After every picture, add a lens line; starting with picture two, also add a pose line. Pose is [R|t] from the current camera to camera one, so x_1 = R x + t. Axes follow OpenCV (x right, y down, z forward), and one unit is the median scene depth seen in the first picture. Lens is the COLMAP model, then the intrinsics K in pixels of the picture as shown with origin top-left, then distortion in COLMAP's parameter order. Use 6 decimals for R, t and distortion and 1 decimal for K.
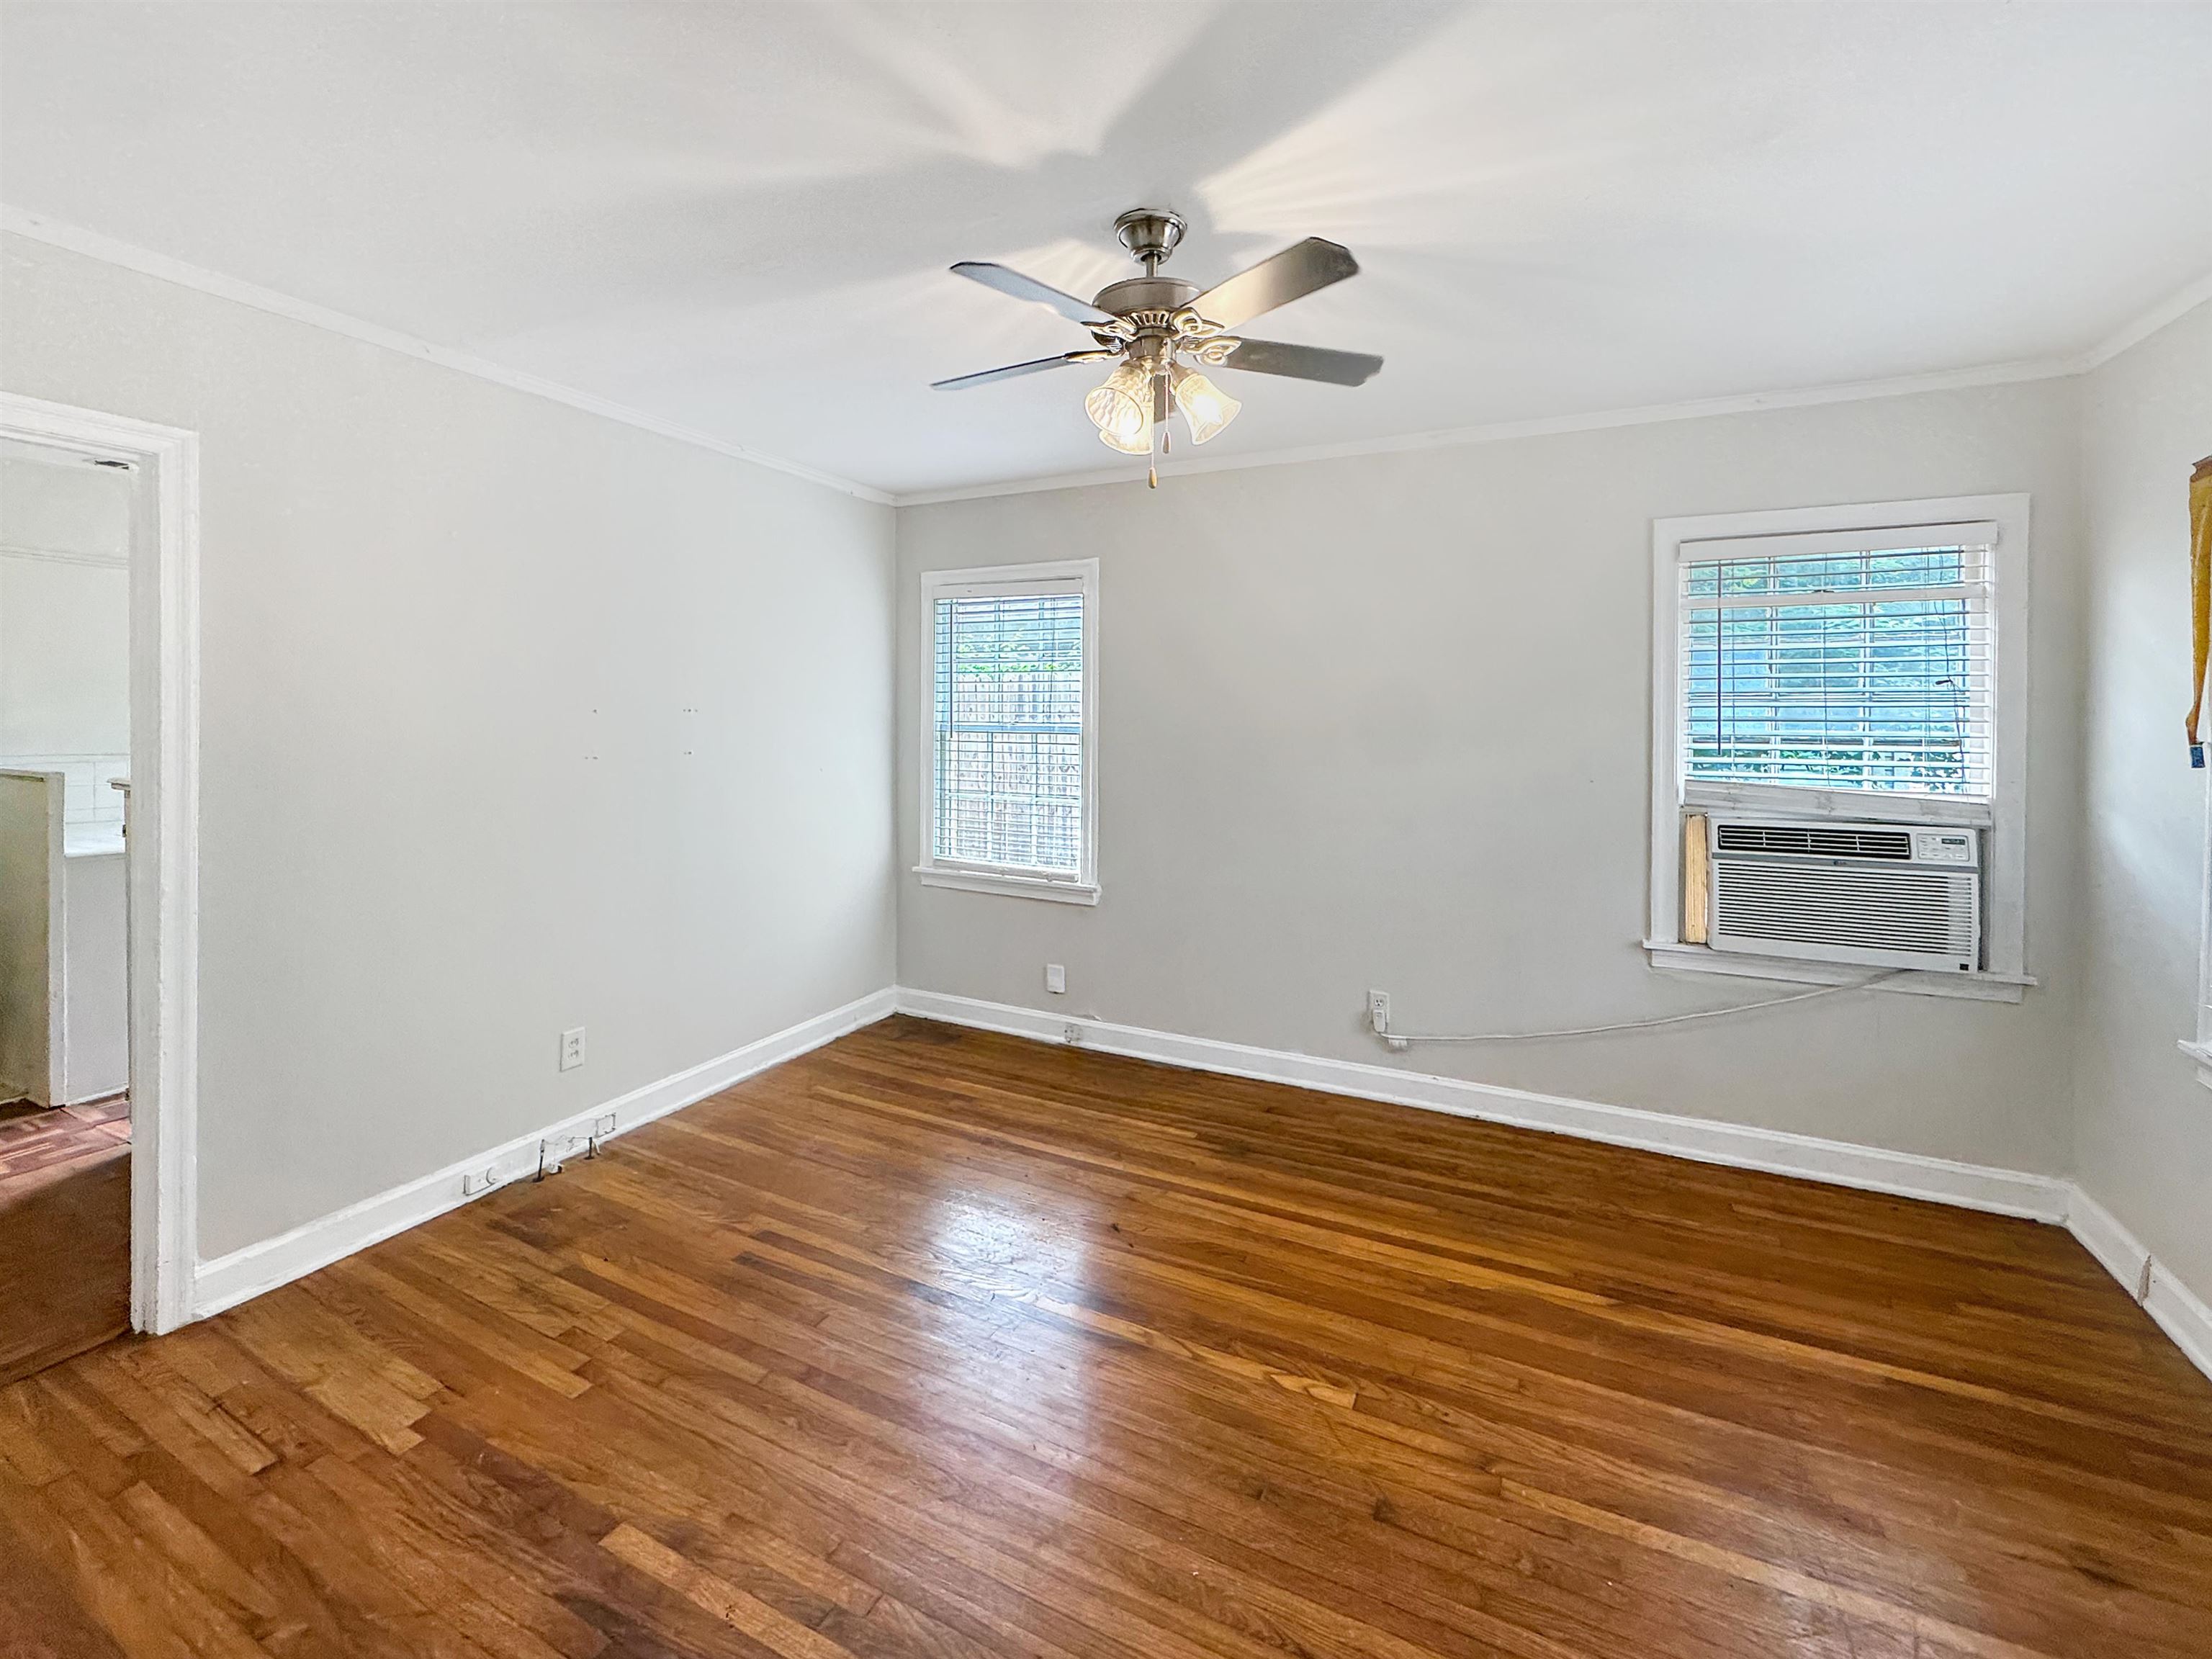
lens RADIAL K [[912.5, 0, 1098.2], [0, 912.5, 865.9], [0, 0, 1]] dist [-0.000792, 0.000100]
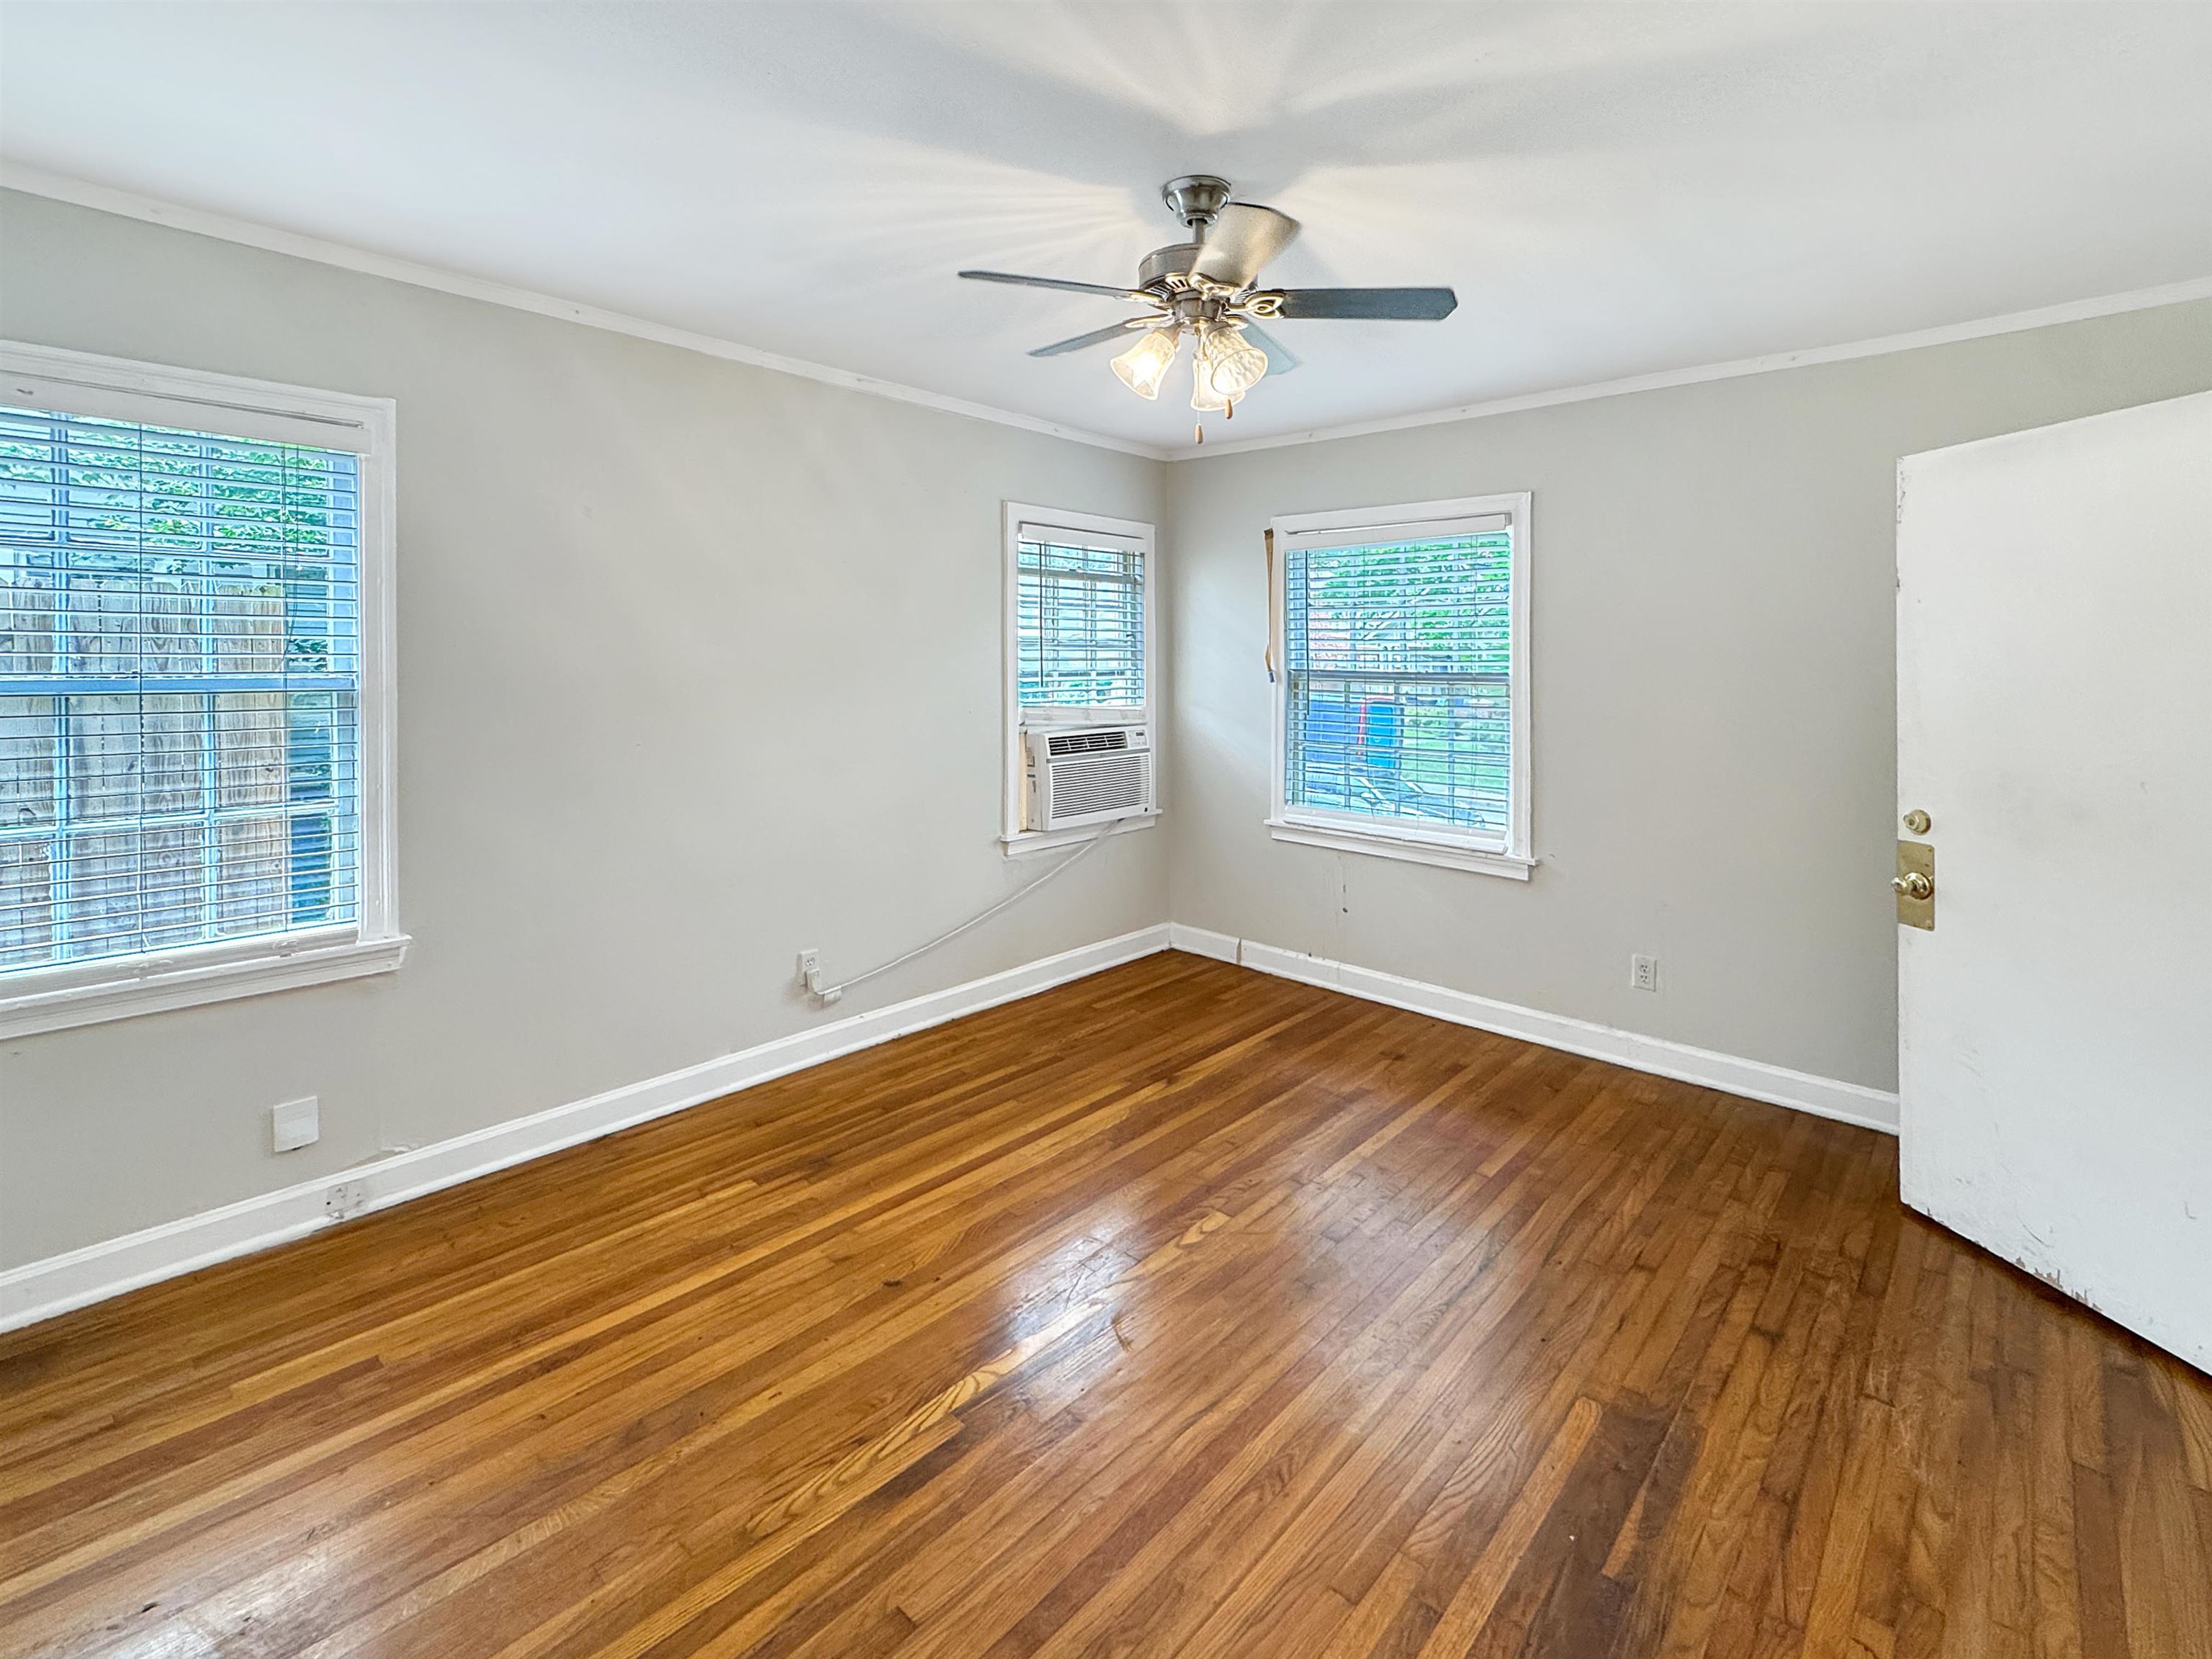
lens RADIAL K [[1024.9, 0, 1020.1], [0, 1024.9, 821.6], [0, 0, 1]] dist [0.001584, 0.000578]
pose [[0.308502, -0.157278, 0.938131, -0.830480], [0.156010, 0.981247, 0.113203, -0.109545], [-0.938343, 0.111434, 0.327254, 0.604364]]
